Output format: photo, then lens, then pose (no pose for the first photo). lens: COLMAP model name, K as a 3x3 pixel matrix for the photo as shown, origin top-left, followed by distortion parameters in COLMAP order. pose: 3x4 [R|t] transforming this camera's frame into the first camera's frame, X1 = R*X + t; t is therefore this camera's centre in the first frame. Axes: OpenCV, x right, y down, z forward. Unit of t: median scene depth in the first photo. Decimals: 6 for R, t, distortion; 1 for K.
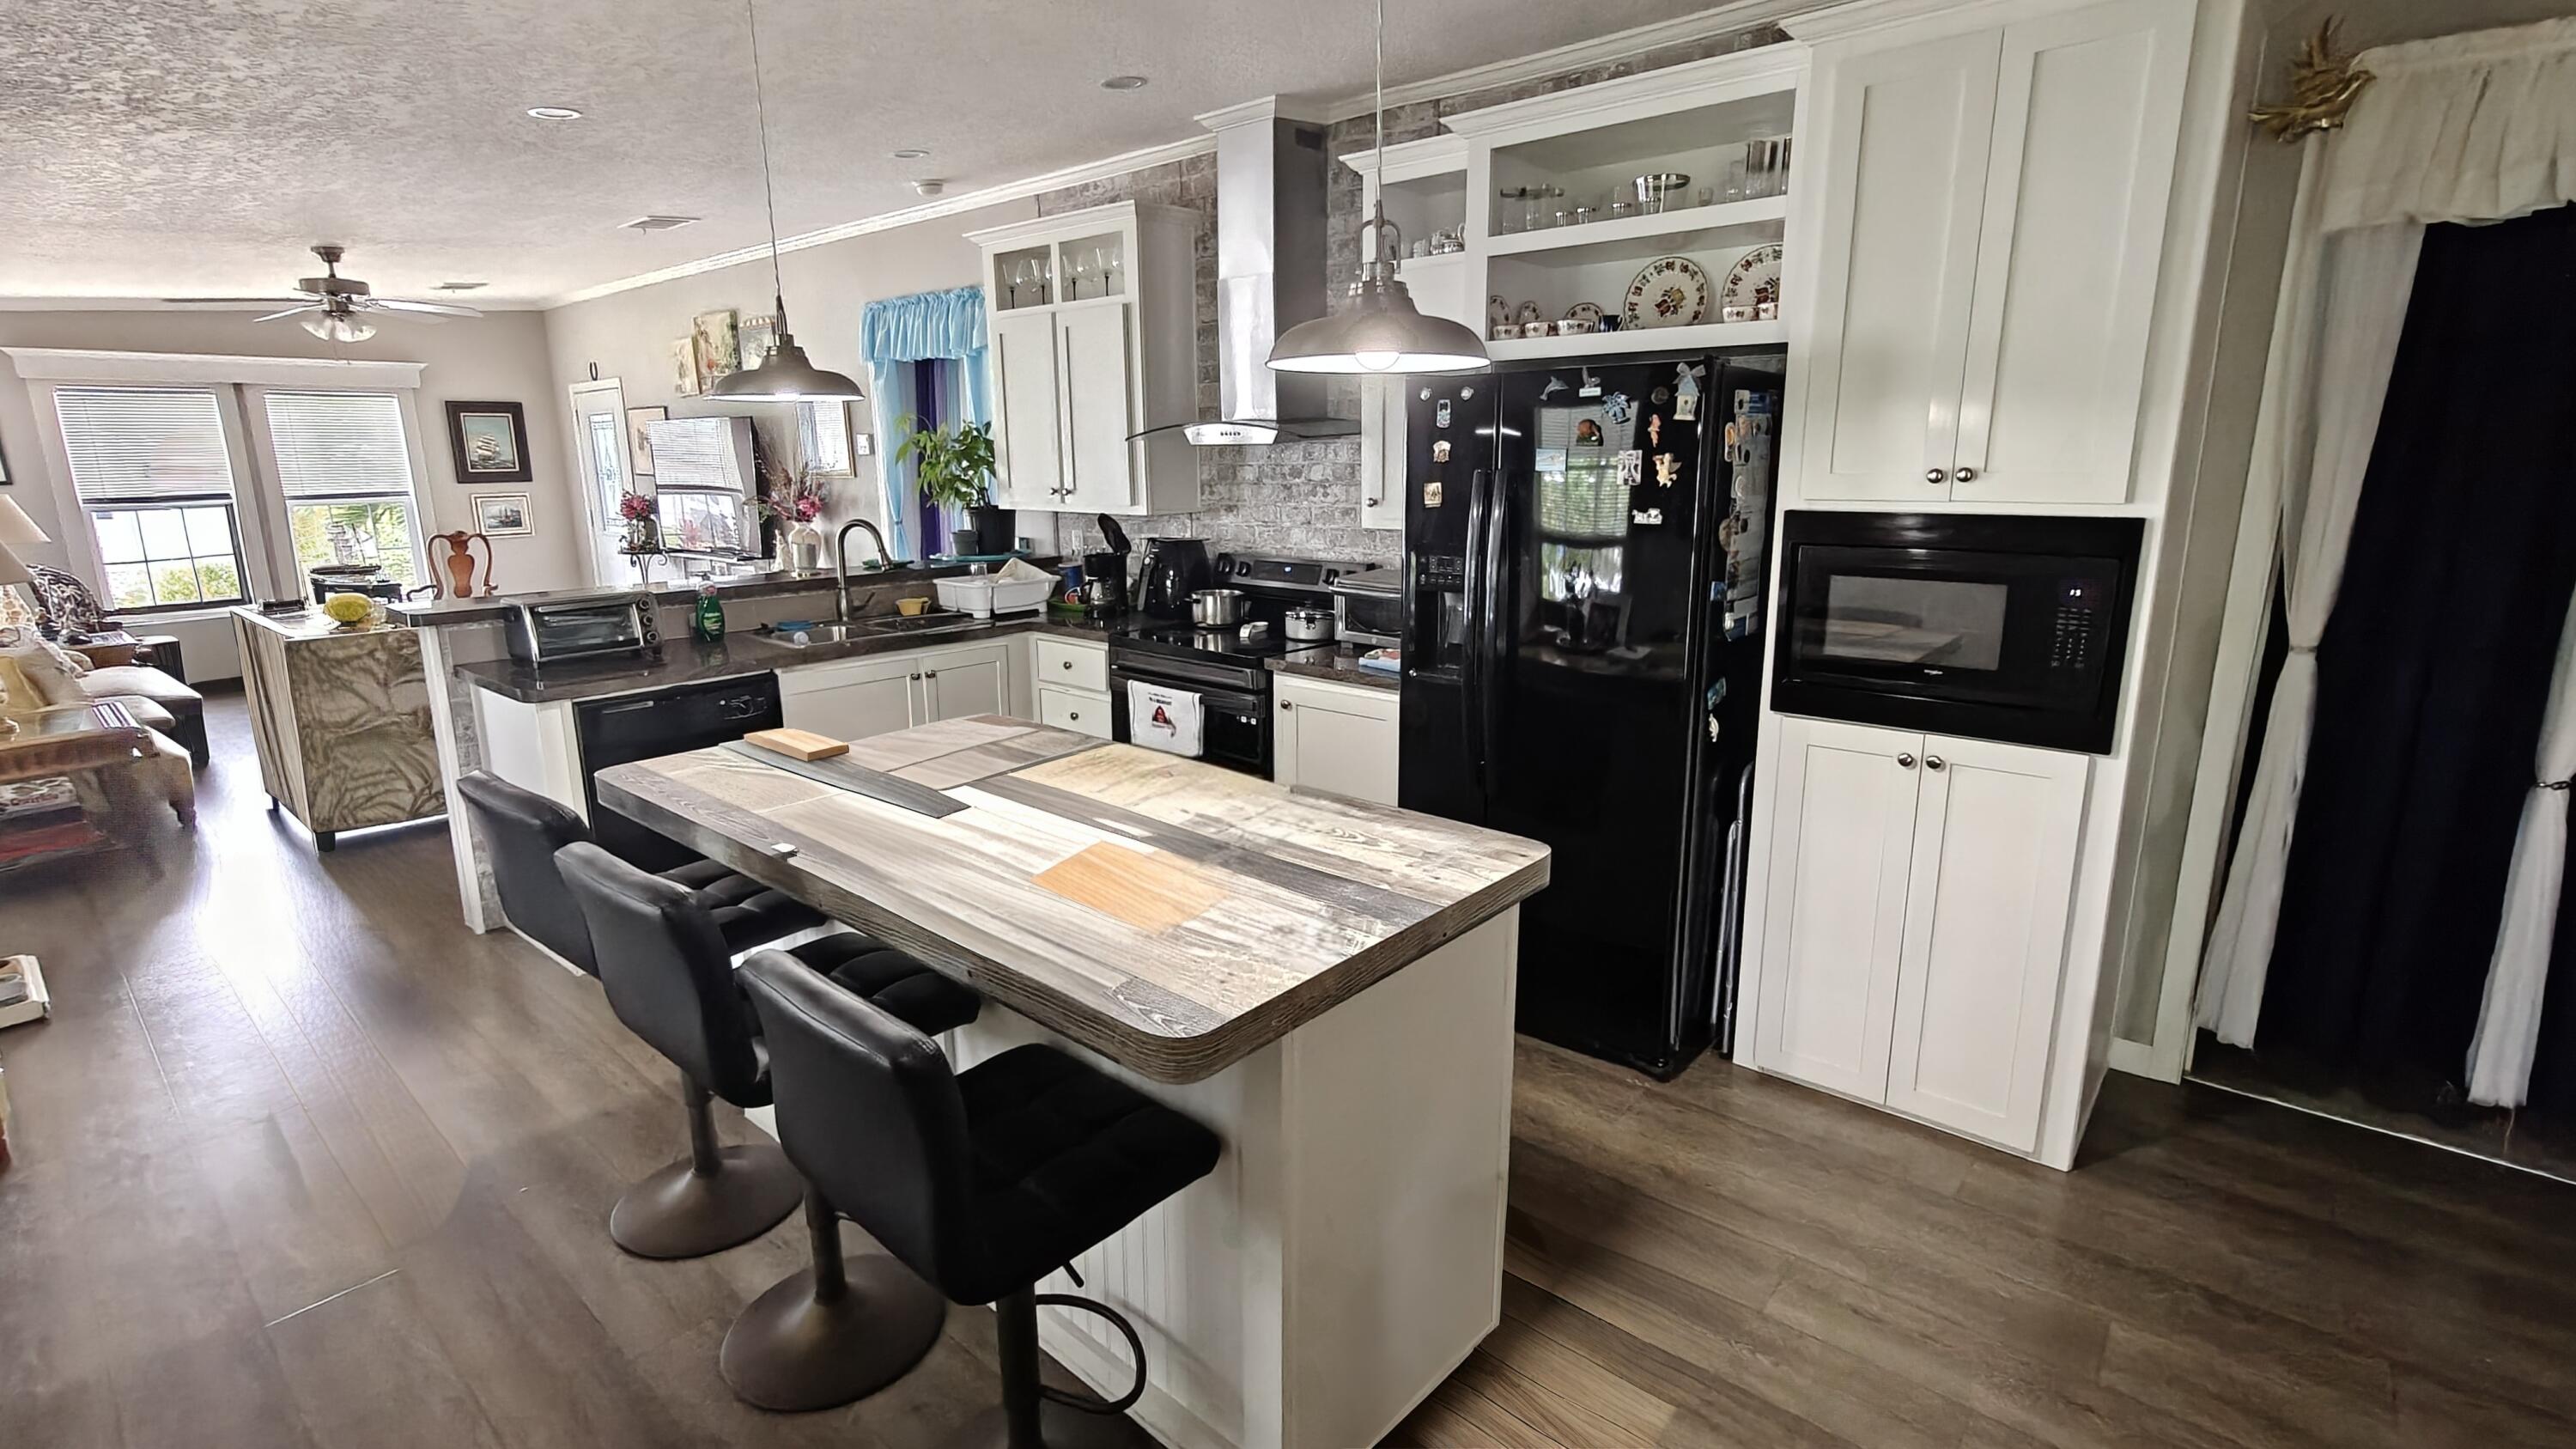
lens RADIAL K [[1185.0, 0, 1288.0], [0, 1185.0, 724.5], [0, 0, 1]] dist [0.001371, 0.000091]
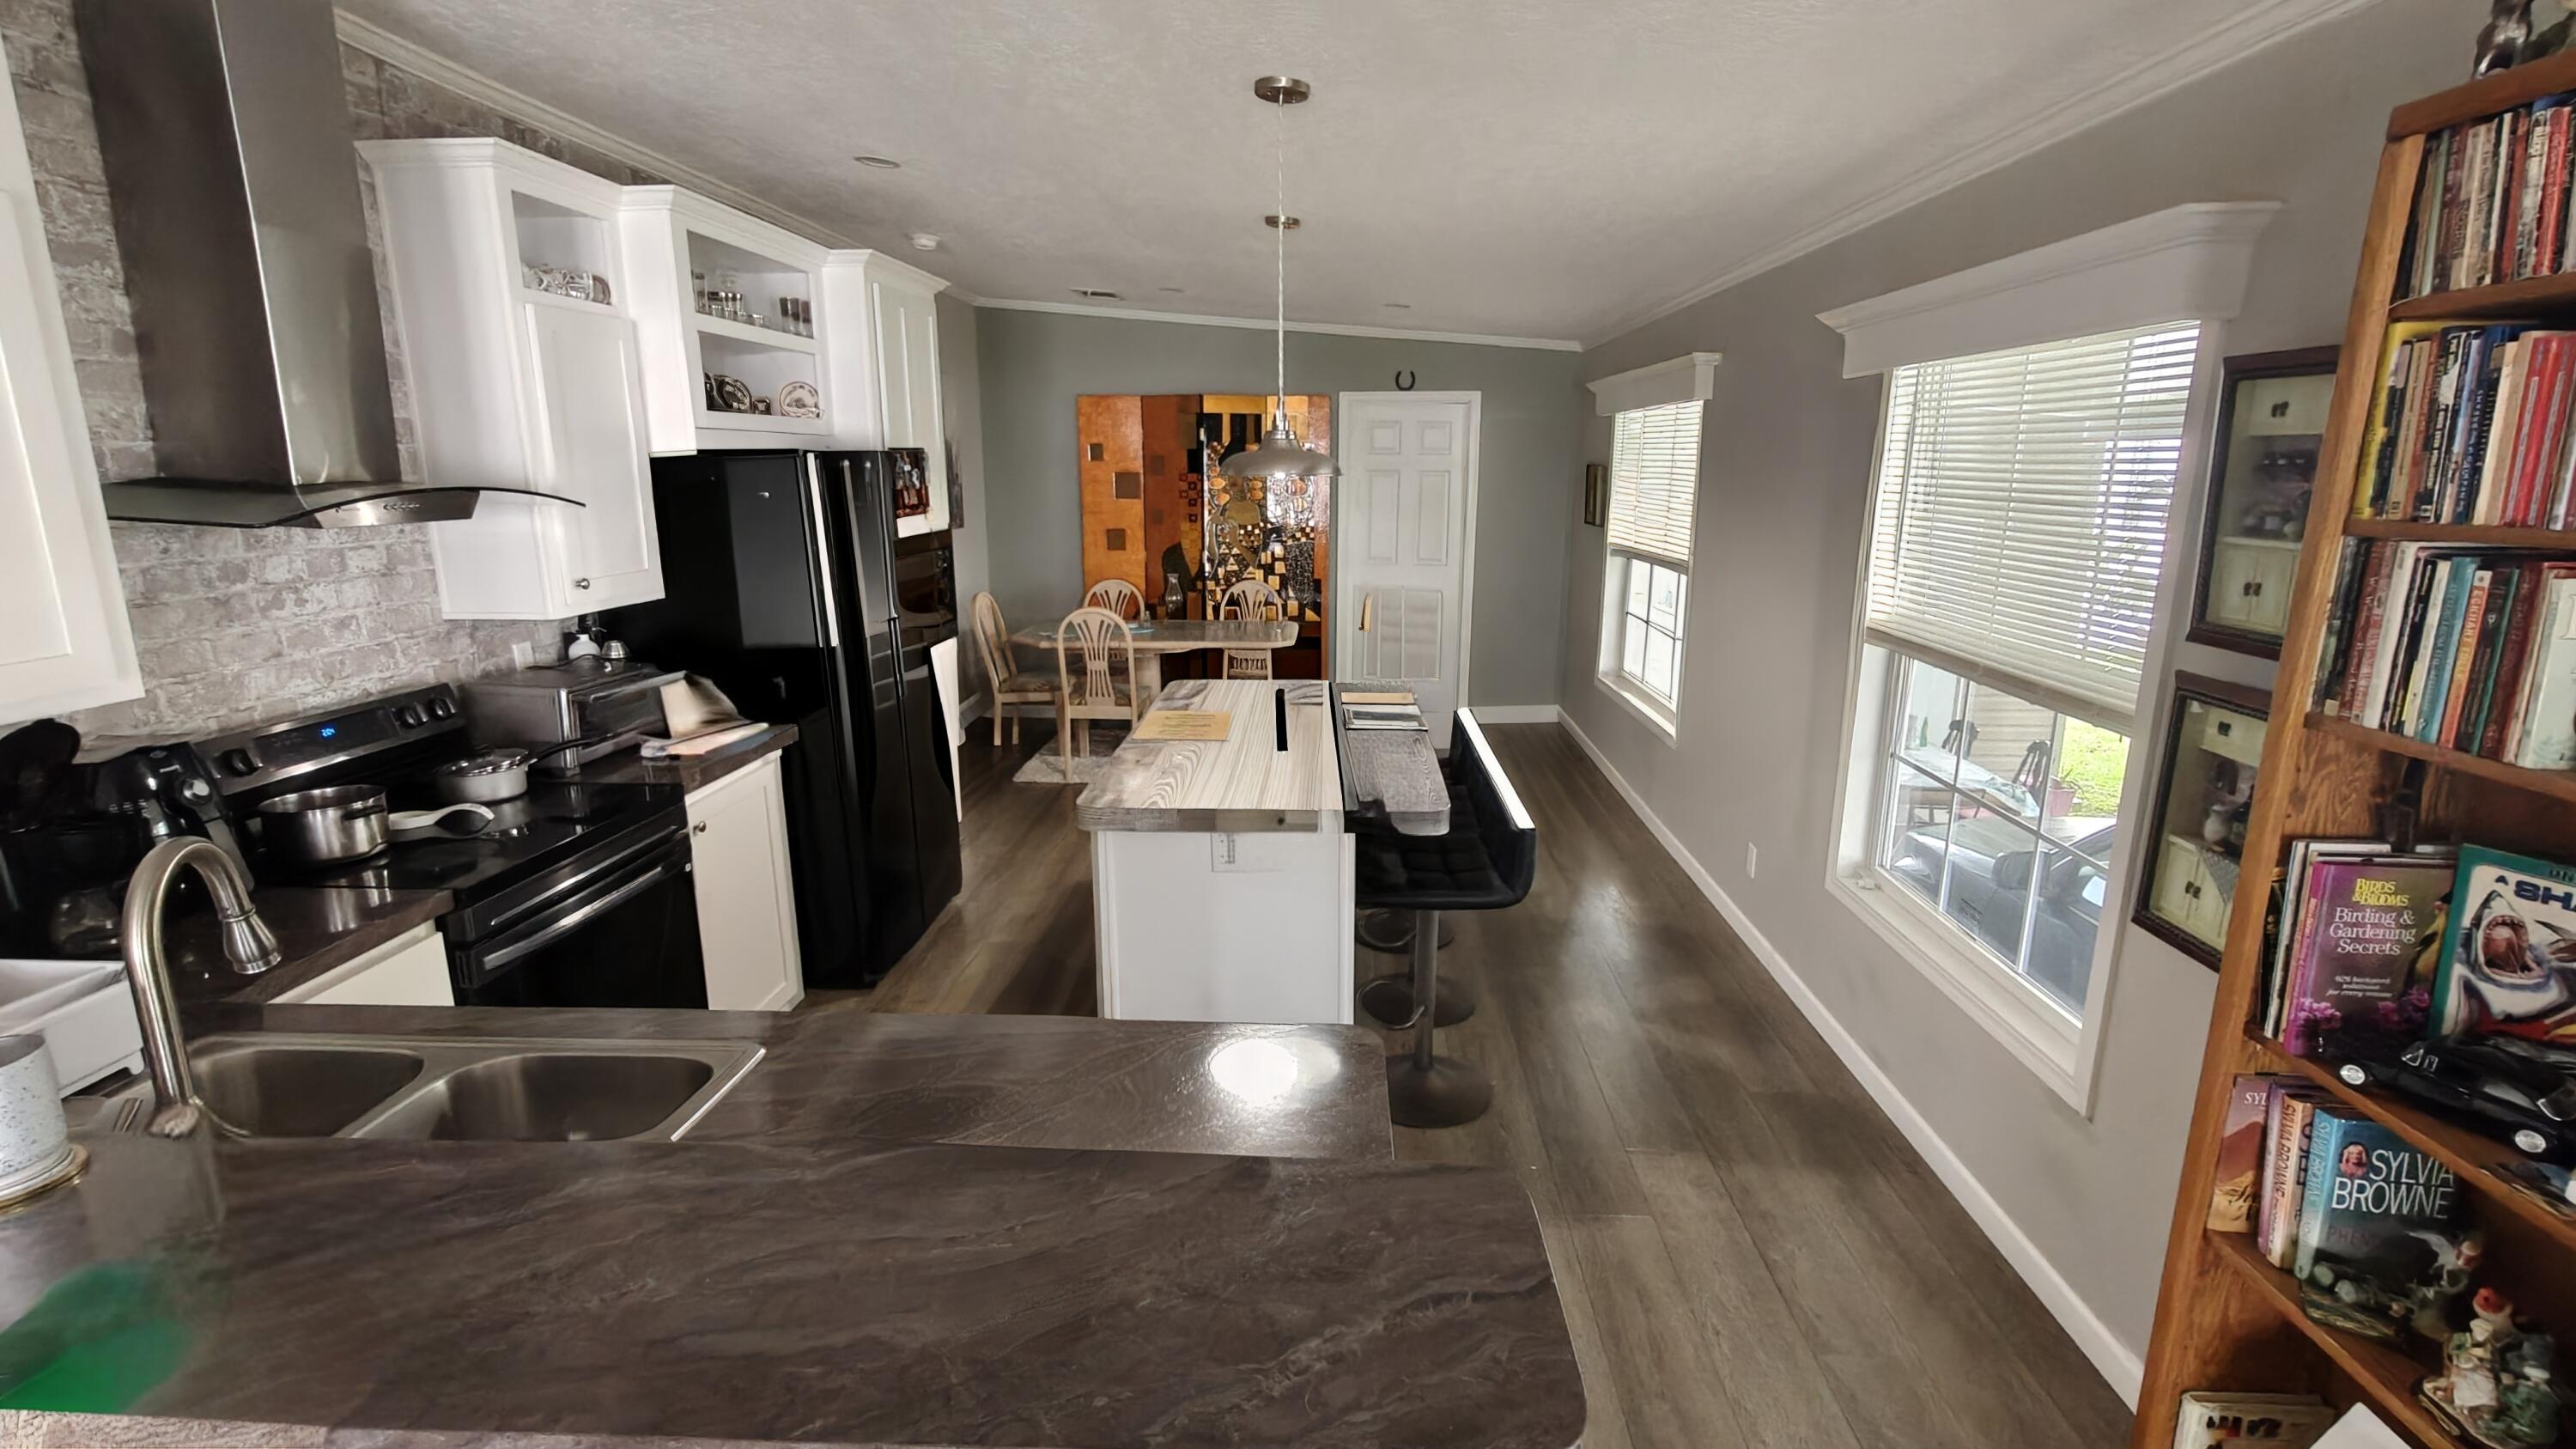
lens RADIAL K [[1152.1, 0, 1288.0], [0, 1152.1, 724.5], [0, 0, 1]] dist [-0.000023, -0.000075]
pose [[-0.630174, -0.165436, 0.758625, -0.785898], [0.177645, 0.920404, 0.348281, -0.266286], [-0.755859, 0.354243, -0.550626, 1.018778]]
